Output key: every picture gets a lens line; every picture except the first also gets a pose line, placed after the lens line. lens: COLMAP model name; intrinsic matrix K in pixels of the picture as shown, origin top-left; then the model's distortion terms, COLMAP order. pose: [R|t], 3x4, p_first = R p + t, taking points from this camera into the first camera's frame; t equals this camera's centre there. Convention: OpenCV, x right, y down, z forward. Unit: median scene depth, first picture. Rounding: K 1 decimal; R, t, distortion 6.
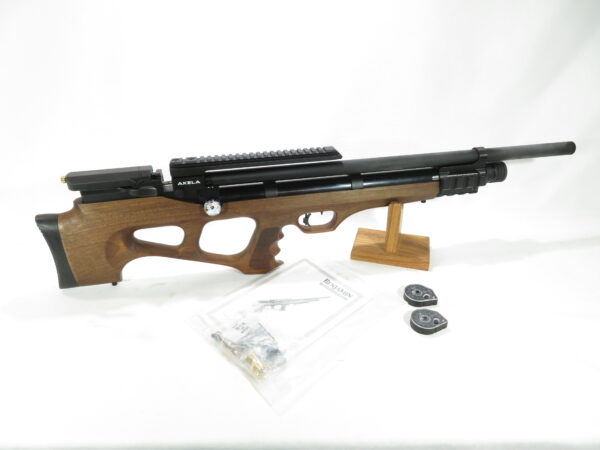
lens RADIAL K [[434.1, 0, 300.0], [0, 434.1, 225.0], [0, 0, 1]] dist [0.002702, 0.000308]
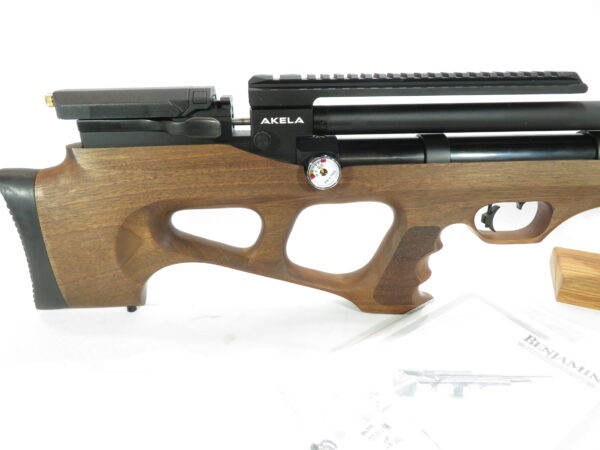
lens RADIAL K [[434.1, 0, 300.0], [0, 434.1, 225.0], [0, 0, 1]] dist [0.002702, 0.000308]
pose [[0.990030, 0.061723, -0.126613, -0.159303], [-0.073125, 0.993479, -0.087476, 0.065829], [0.120388, 0.095863, 0.988088, 0.498640]]
